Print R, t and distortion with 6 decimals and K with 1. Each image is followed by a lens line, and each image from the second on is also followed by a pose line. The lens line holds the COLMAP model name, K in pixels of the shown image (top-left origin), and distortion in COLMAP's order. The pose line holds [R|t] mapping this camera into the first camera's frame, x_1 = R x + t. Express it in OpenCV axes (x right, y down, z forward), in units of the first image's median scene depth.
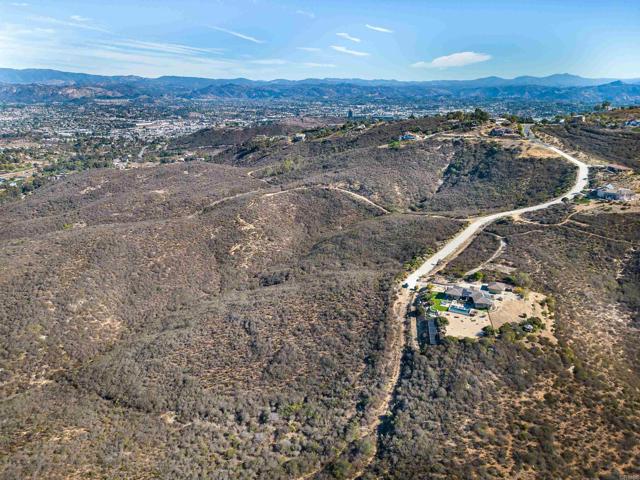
lens RADIAL K [[445.3, 0, 321.3], [0, 445.3, 239.1], [0, 0, 1]] dist [0.078915, -0.085595]
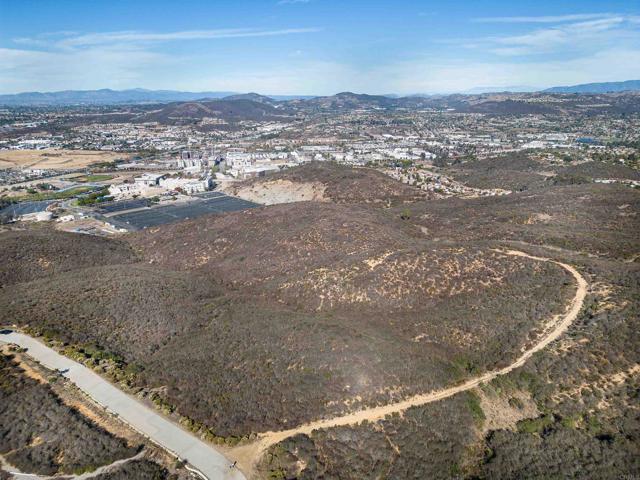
lens RADIAL K [[445.3, 0, 321.3], [0, 445.3, 239.1], [0, 0, 1]] dist [0.078915, -0.085595]
pose [[-0.012530, 0.300915, -0.953569, 0.966955], [-0.326457, 0.900156, 0.288349, -0.456299], [0.945129, 0.314912, 0.086957, 1.617859]]
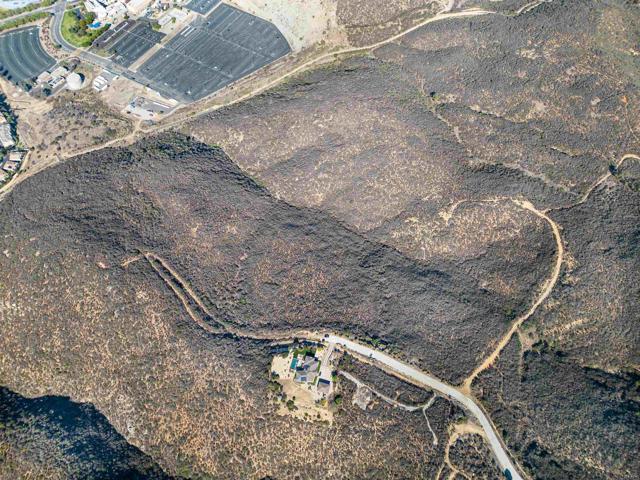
lens RADIAL K [[445.3, 0, 321.3], [0, 445.3, 239.1], [0, 0, 1]] dist [0.078915, -0.085595]
pose [[0.185728, 0.852534, -0.488560, 0.814009], [-0.309257, 0.522660, 0.794473, -1.644539], [0.932666, 0.003535, 0.360724, 0.458999]]
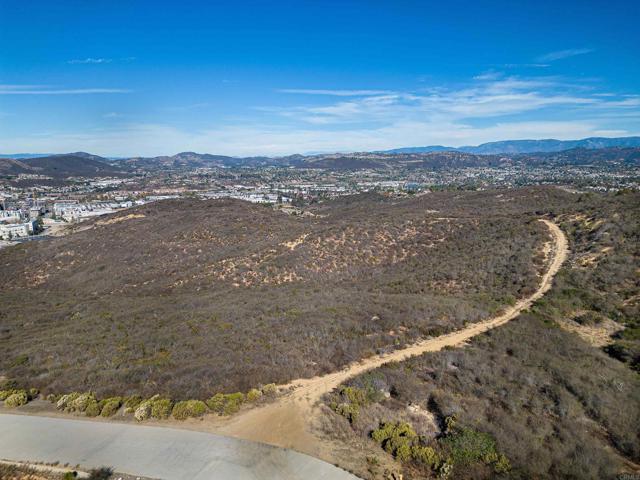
lens RADIAL K [[445.3, 0, 321.3], [0, 445.3, 239.1], [0, 0, 1]] dist [0.078915, -0.085595]
pose [[0.320143, 0.163583, -0.933139, 0.727580], [-0.304062, 0.950611, 0.062328, -0.153013], [0.897248, 0.263778, 0.354071, 1.586168]]
